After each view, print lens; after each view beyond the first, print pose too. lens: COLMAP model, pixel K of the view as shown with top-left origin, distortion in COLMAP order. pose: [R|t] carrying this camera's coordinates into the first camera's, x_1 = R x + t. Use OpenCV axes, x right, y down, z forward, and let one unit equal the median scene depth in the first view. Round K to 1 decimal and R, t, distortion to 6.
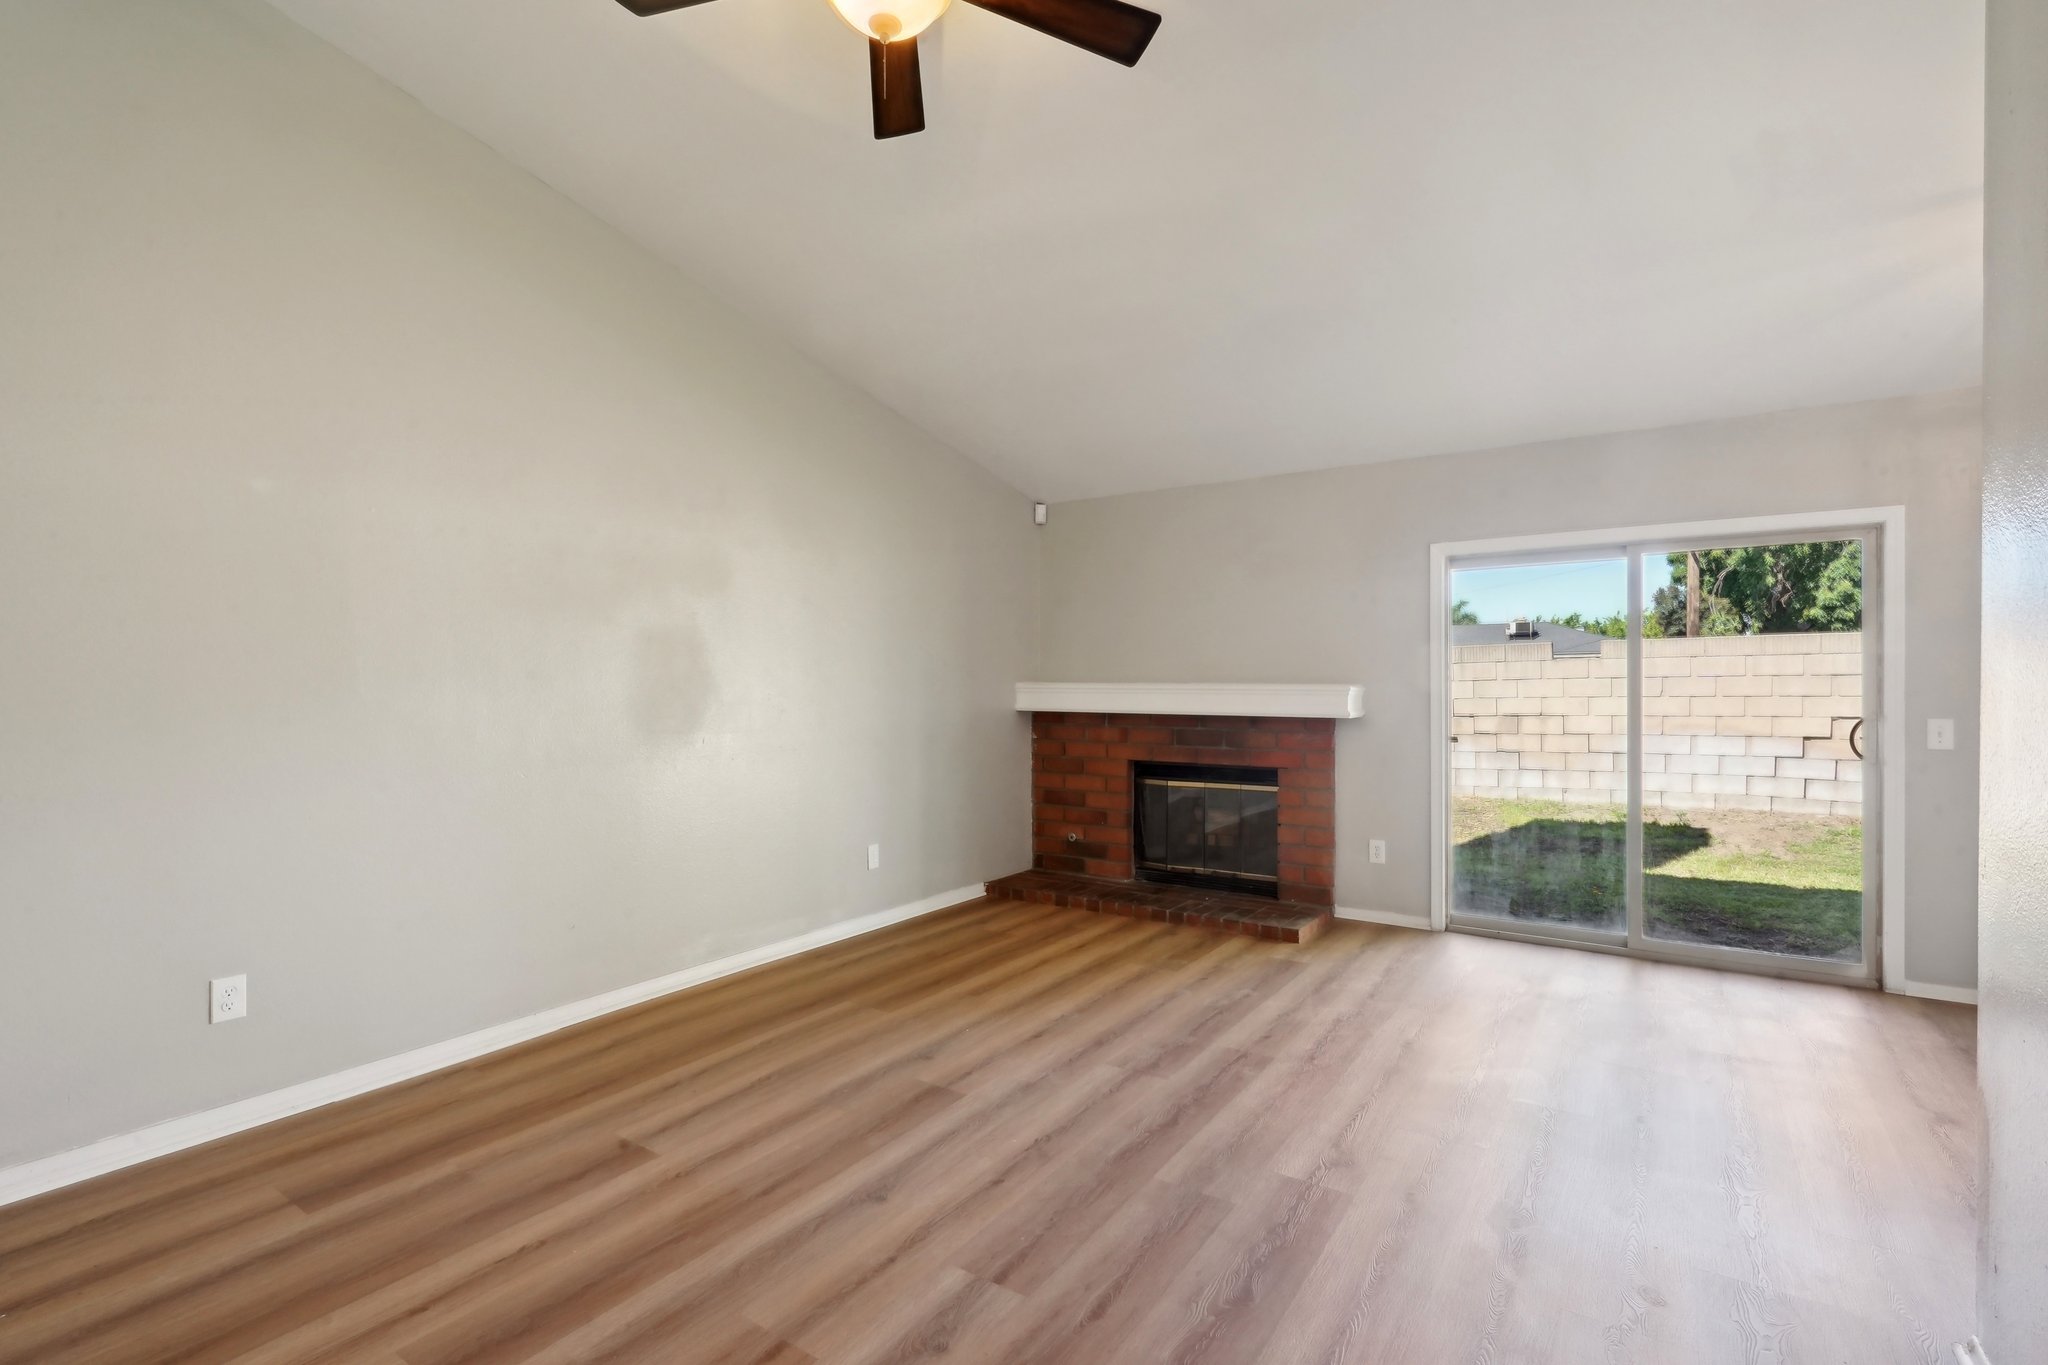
lens RADIAL K [[942.7, 0, 1030.2], [0, 942.7, 685.9], [0, 0, 1]] dist [0.000313, -0.000167]
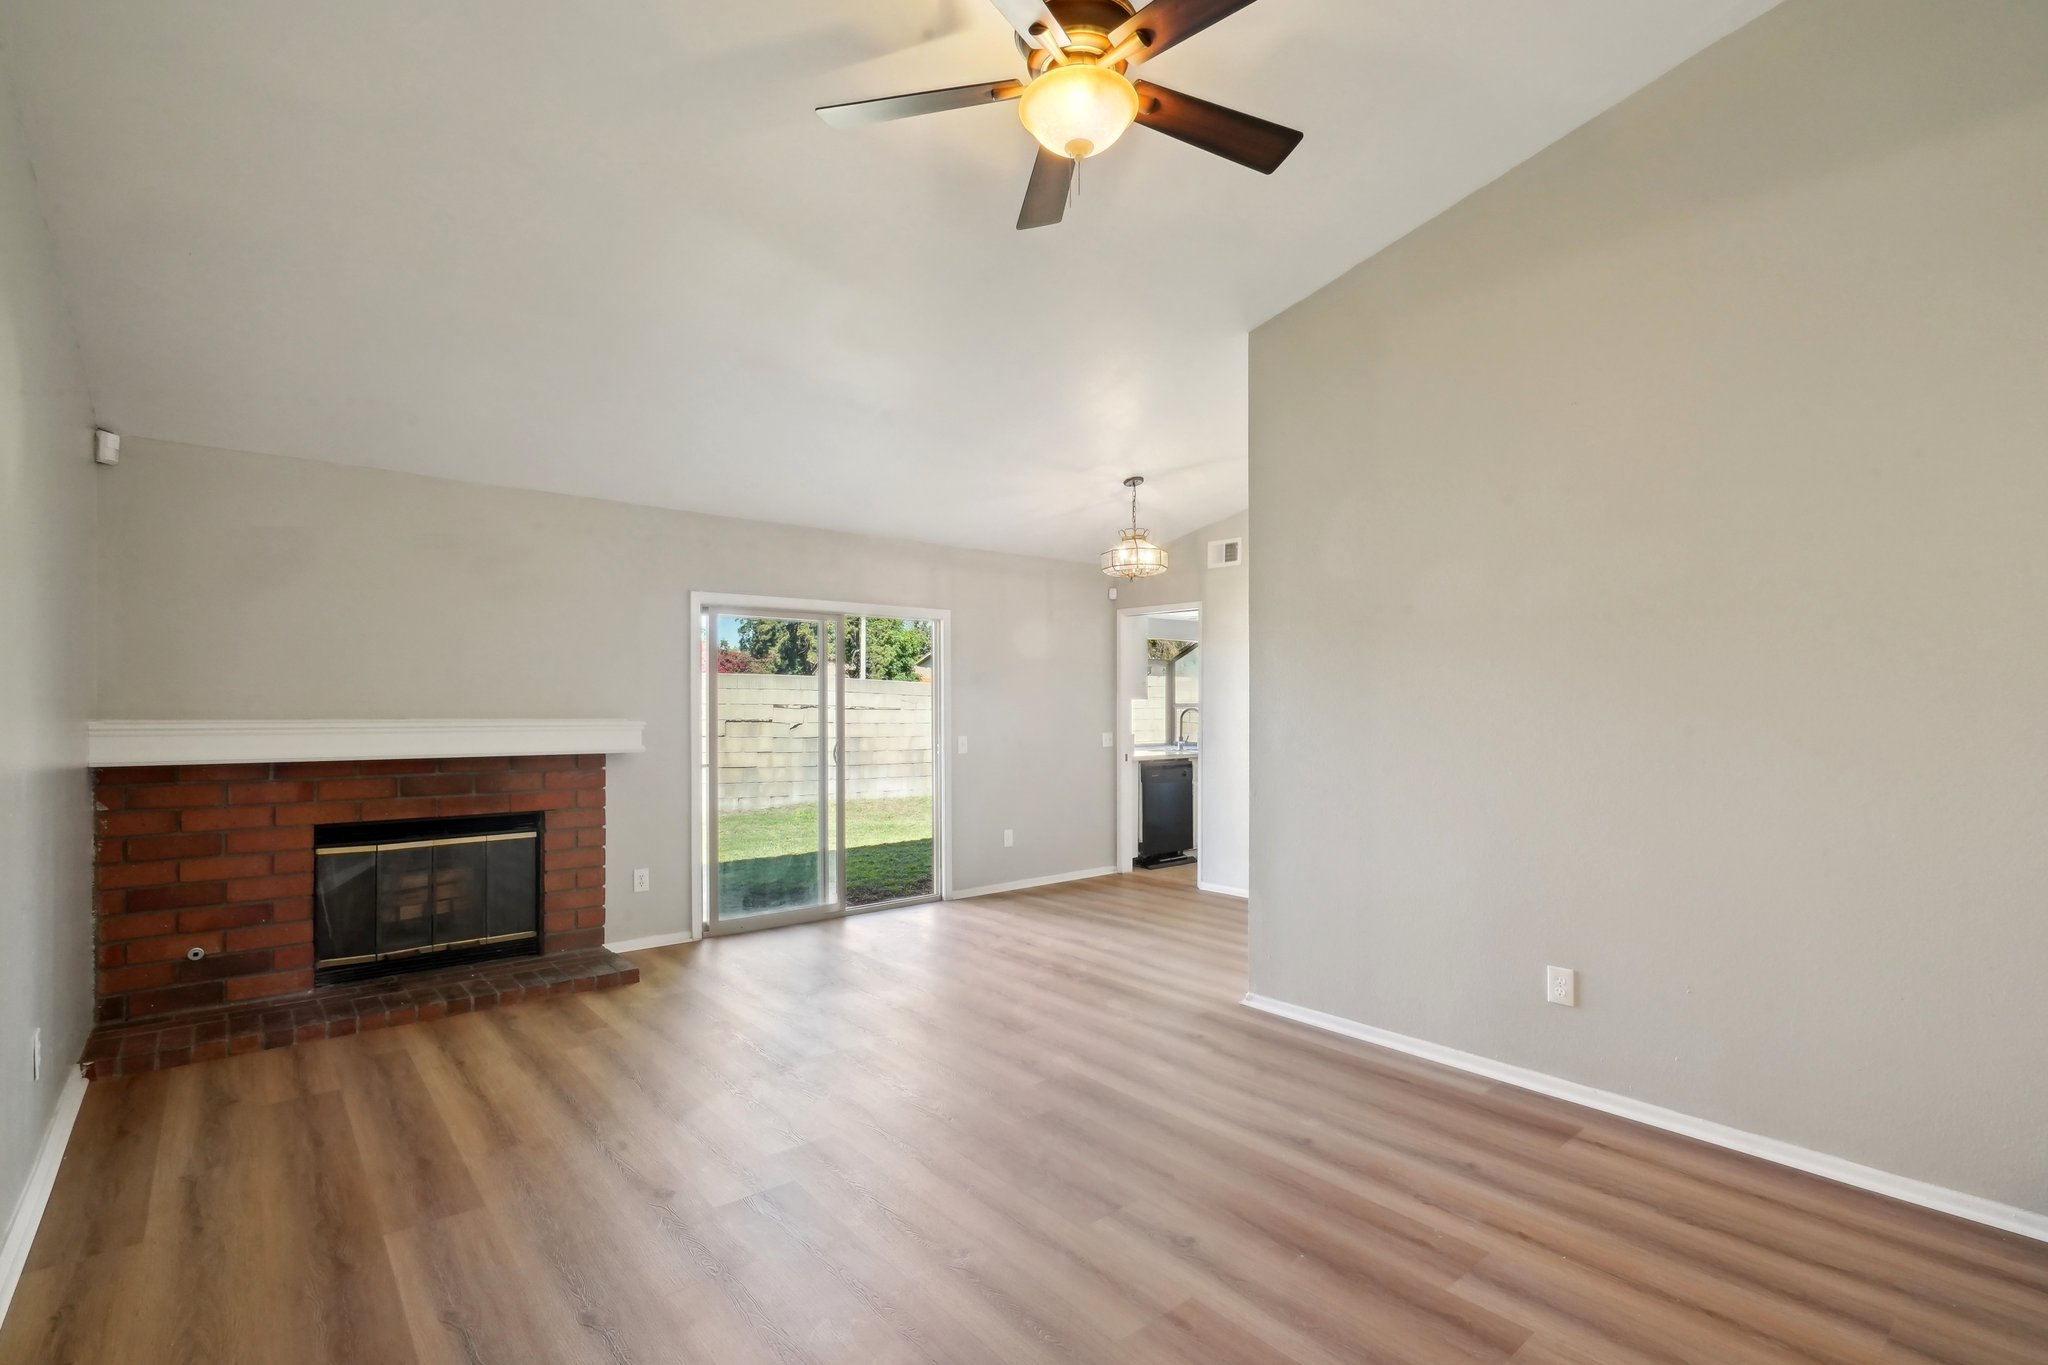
lens RADIAL K [[942.7, 0, 1030.2], [0, 942.7, 685.9], [0, 0, 1]] dist [0.000313, -0.000167]
pose [[0.273579, 0.020744, 0.961626, -0.506224], [0.000450, 0.999765, -0.021694, -0.014532], [-0.961849, 0.006368, 0.273506, 0.300381]]
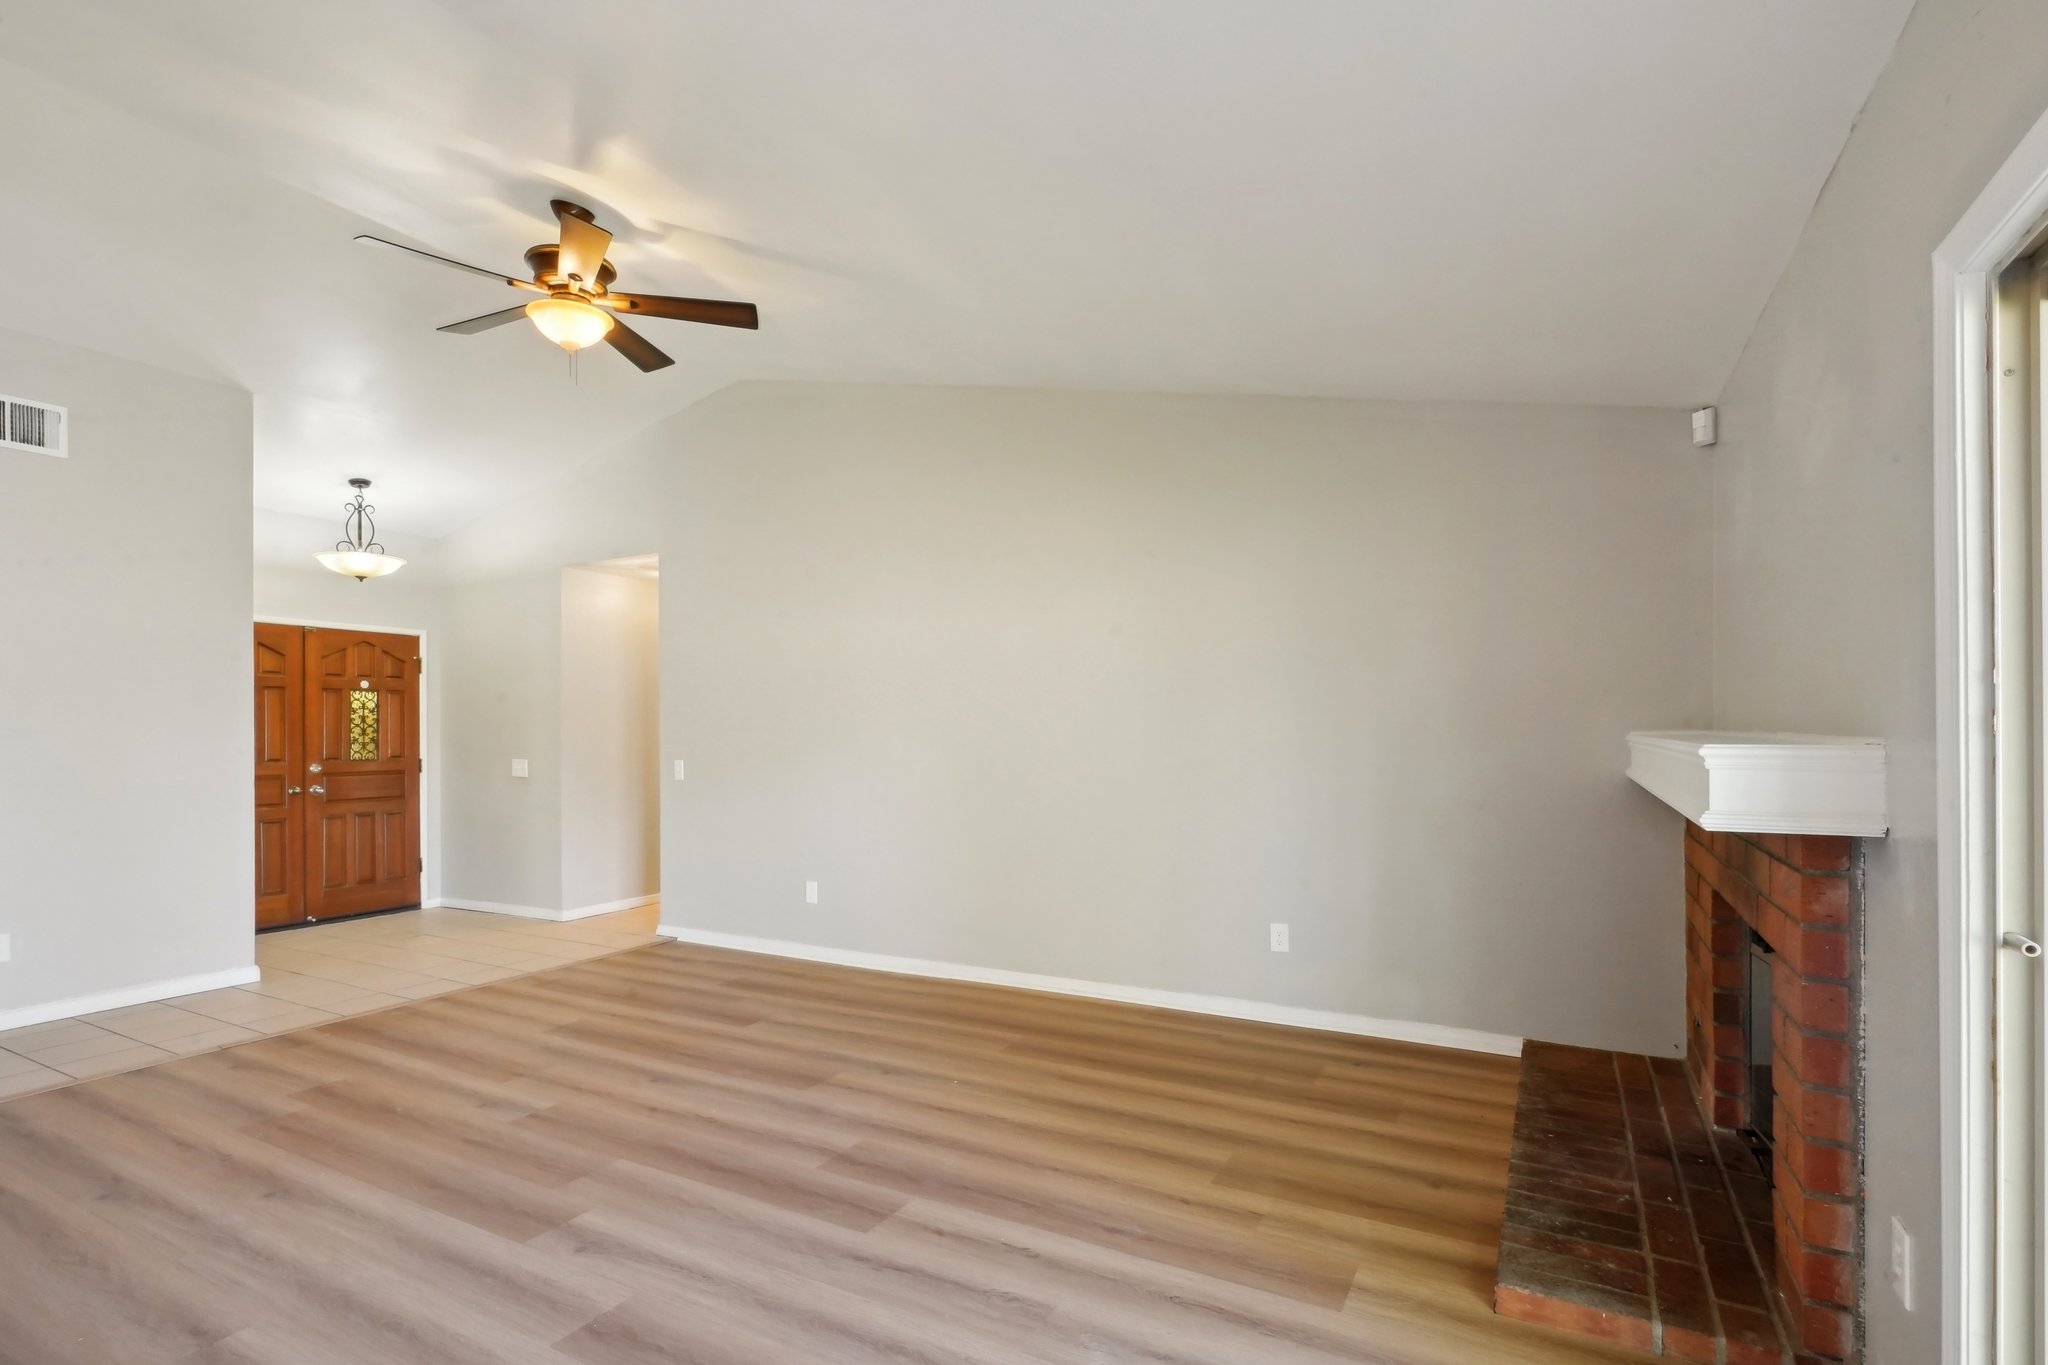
lens RADIAL K [[973.7, 0, 1023.8], [0, 973.7, 729.4], [0, 0, 1]] dist [-0.000503, 0.000013]
pose [[0.092417, -0.001046, -0.995720, 0.662013], [0.002538, 0.999996, -0.000815, -0.007658], [0.995717, -0.002452, 0.092419, 0.660187]]
